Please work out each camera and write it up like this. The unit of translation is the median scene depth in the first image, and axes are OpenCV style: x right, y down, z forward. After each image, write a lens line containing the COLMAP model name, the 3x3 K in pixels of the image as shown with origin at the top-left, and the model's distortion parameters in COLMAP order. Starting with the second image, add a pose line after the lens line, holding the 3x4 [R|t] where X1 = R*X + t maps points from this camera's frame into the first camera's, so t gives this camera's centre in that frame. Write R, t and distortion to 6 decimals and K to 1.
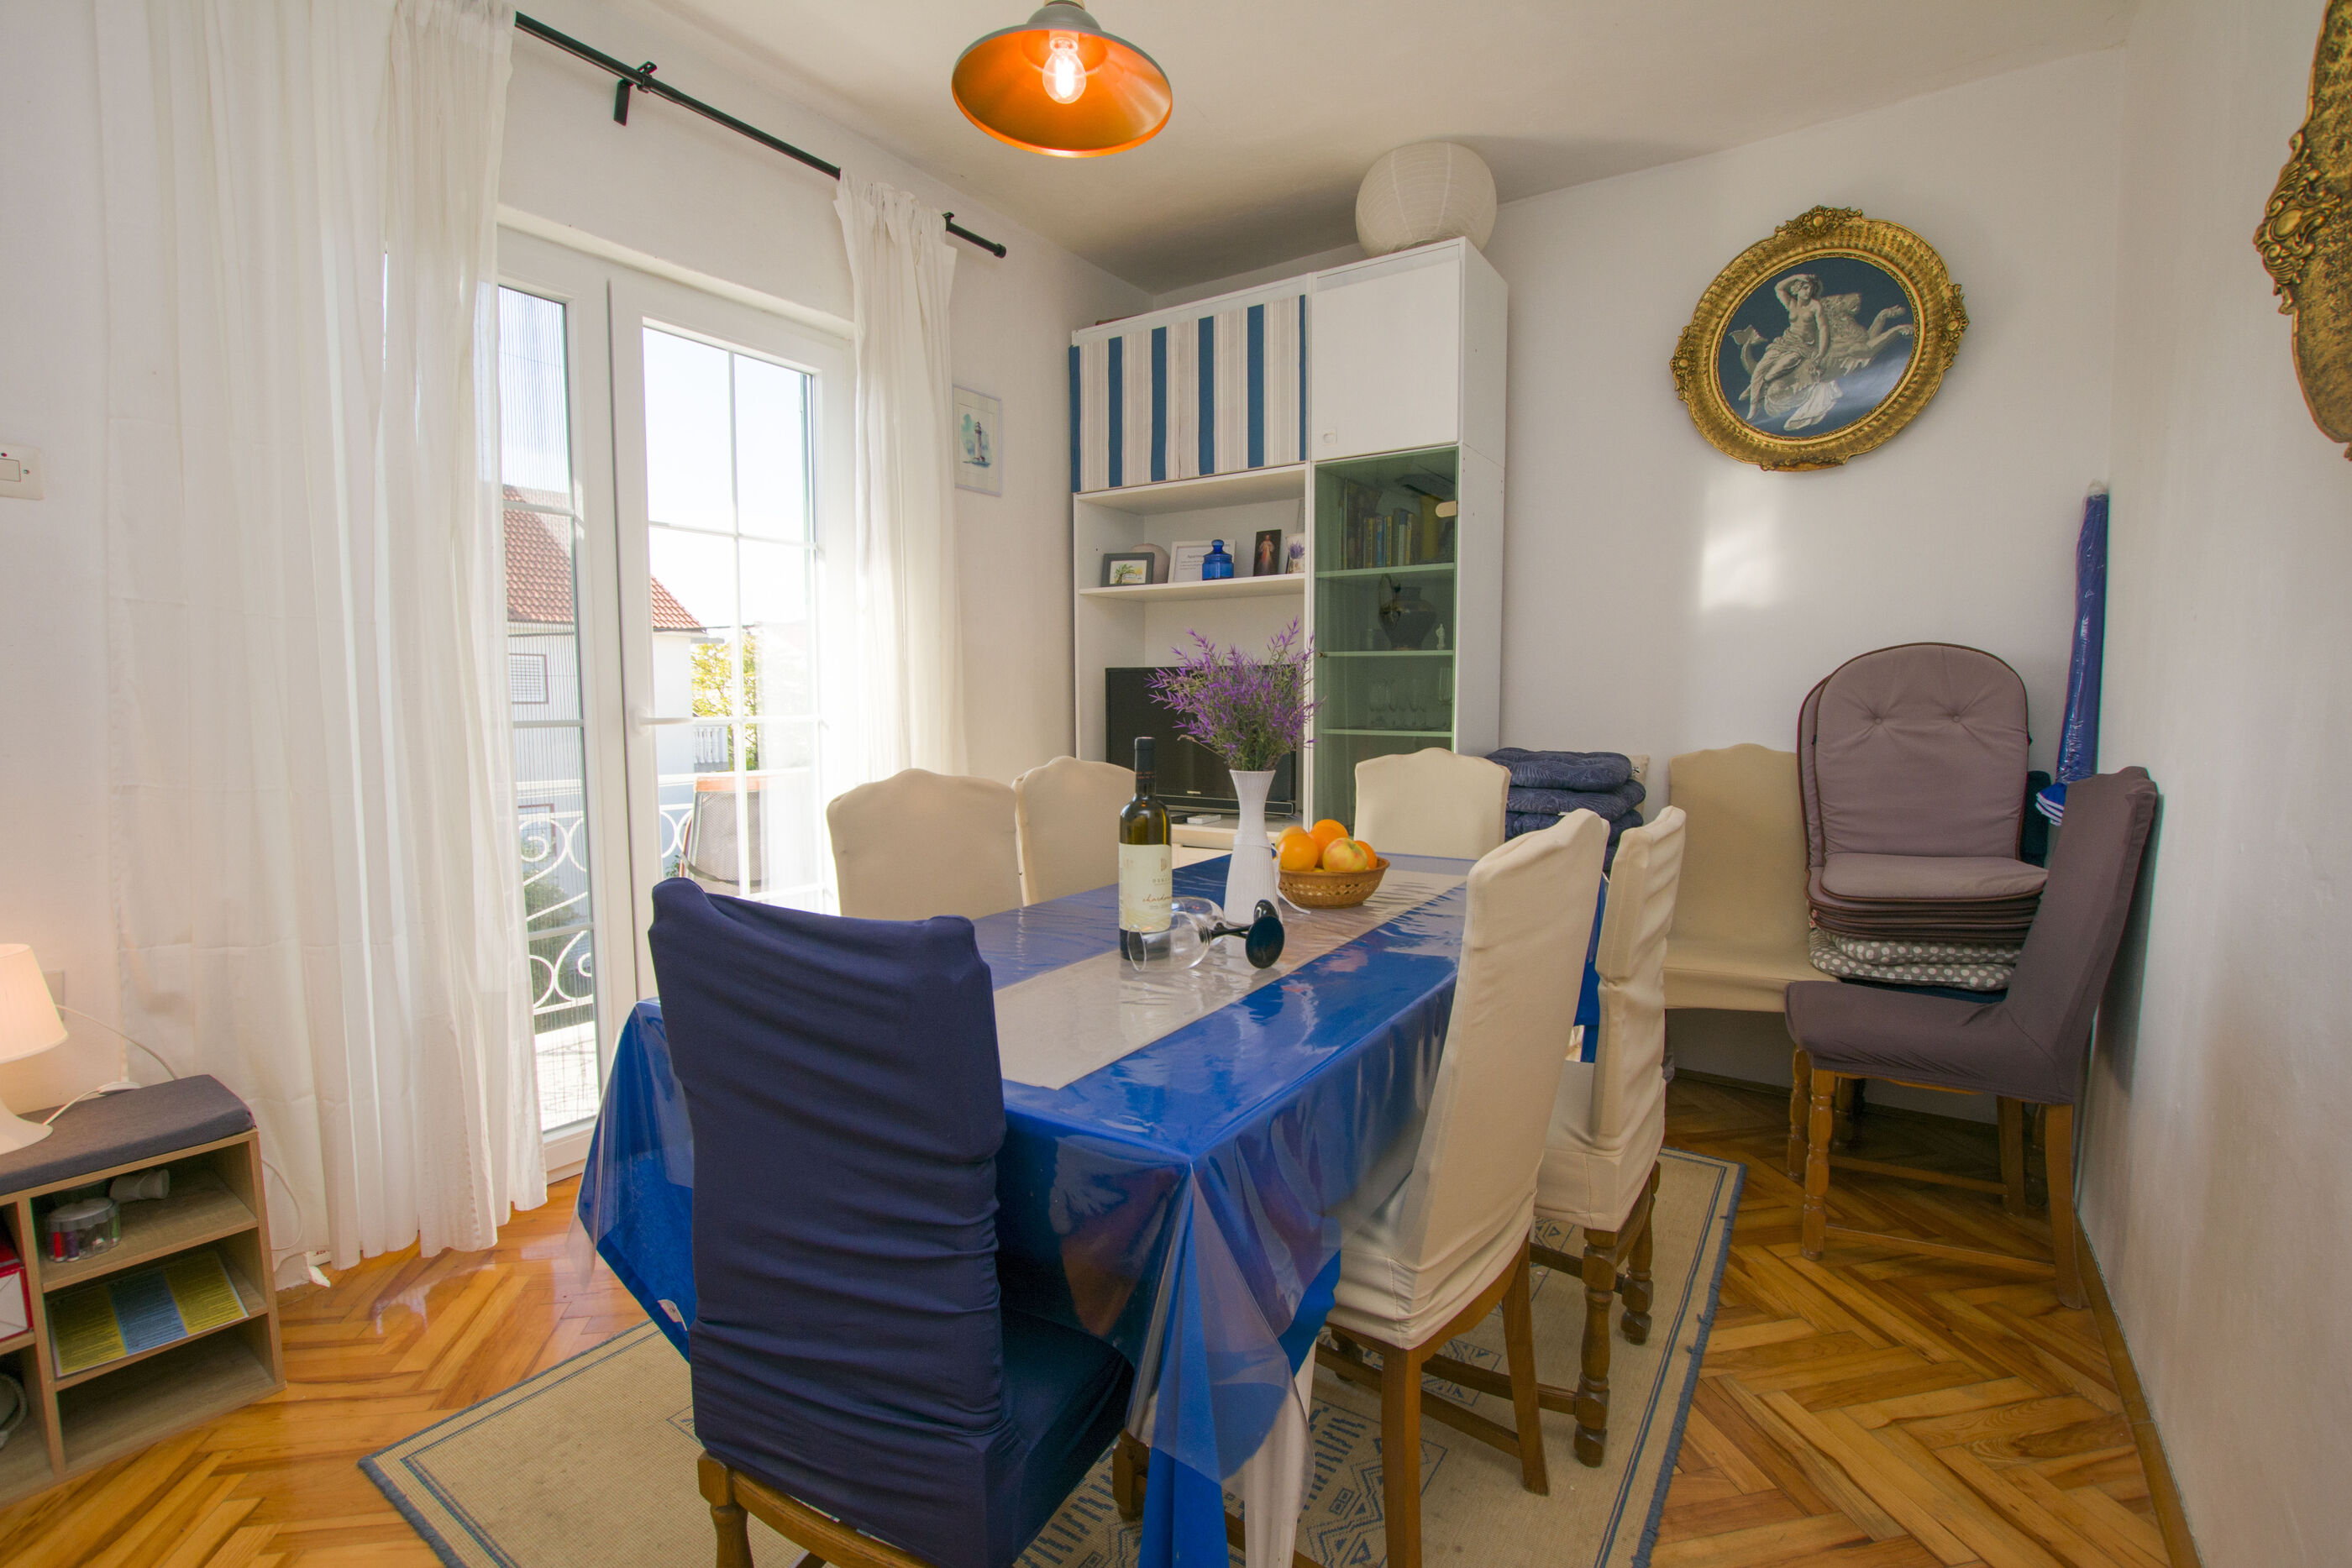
lens RADIAL K [[1040.2, 0, 1176.5], [0, 1040.2, 791.0], [0, 0, 1]] dist [-0.035794, 0.005498]
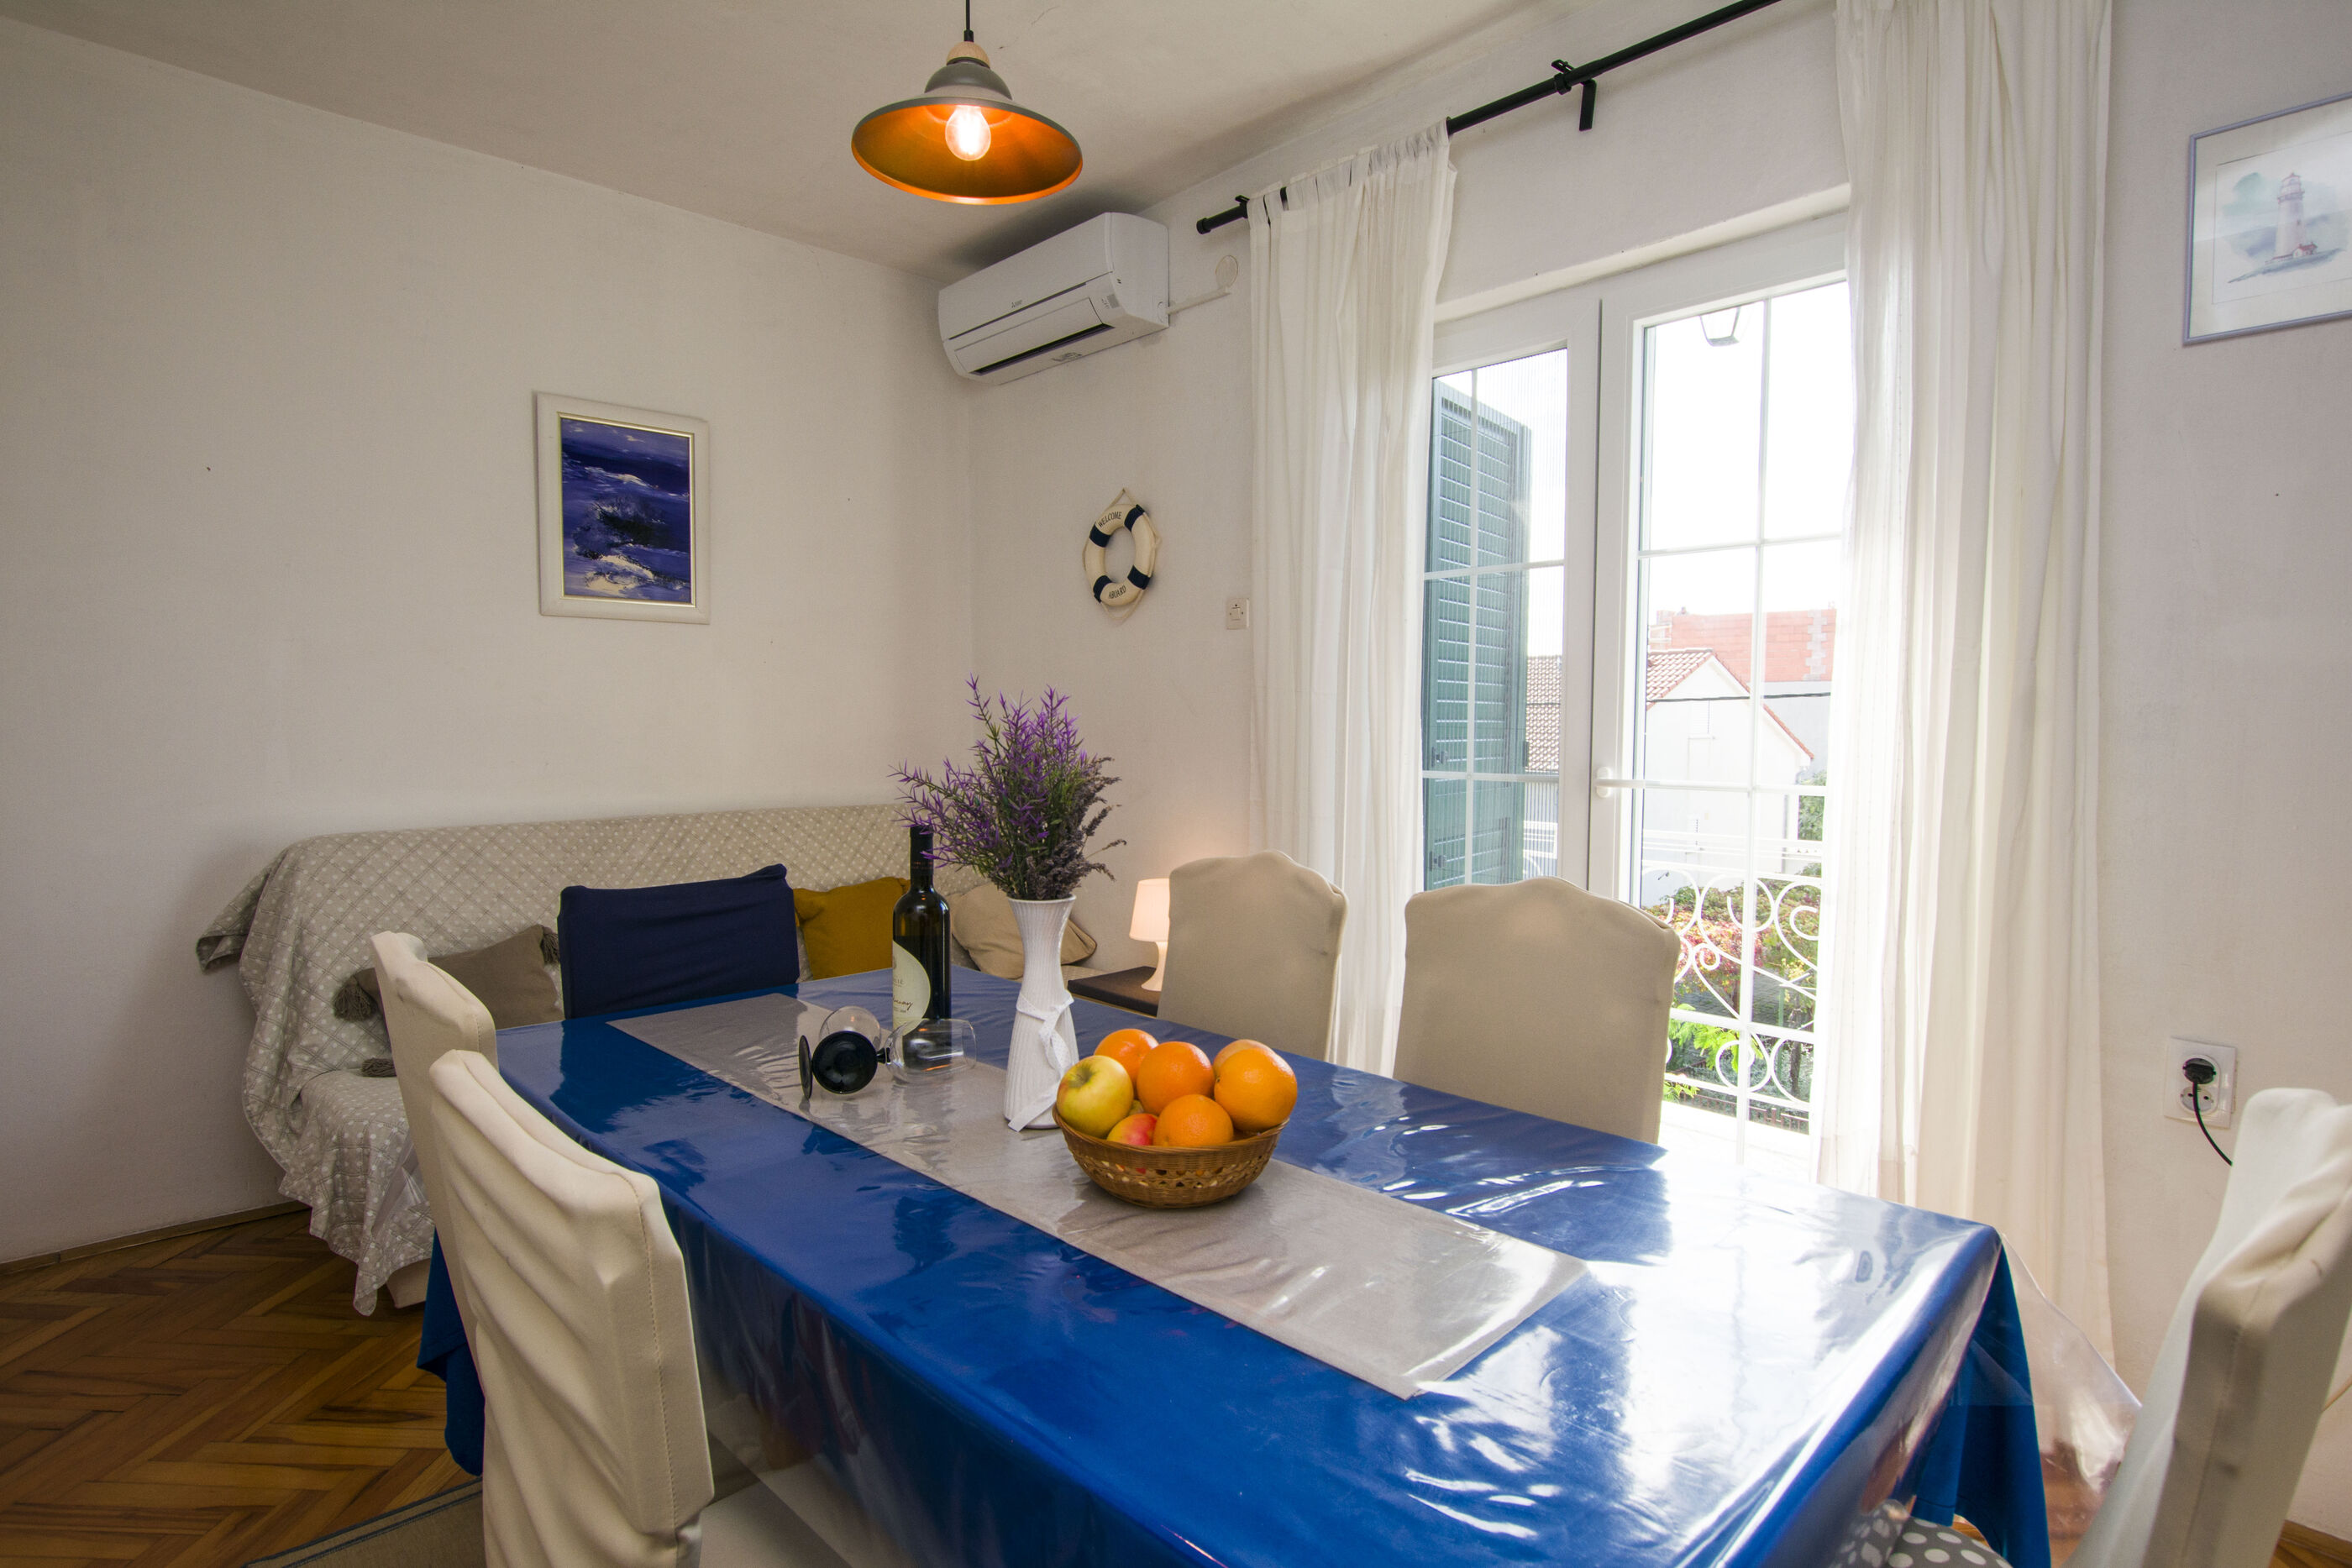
lens RADIAL K [[1179.7, 0, 1176.0], [0, 1179.7, 784.0], [0, 0, 1]] dist [-0.021391, 0.000542]
pose [[-0.209003, 0.064058, -0.975815, 0.343068], [-0.088338, 0.992536, 0.084076, -0.070829], [0.973917, 0.103774, -0.201785, 0.519773]]
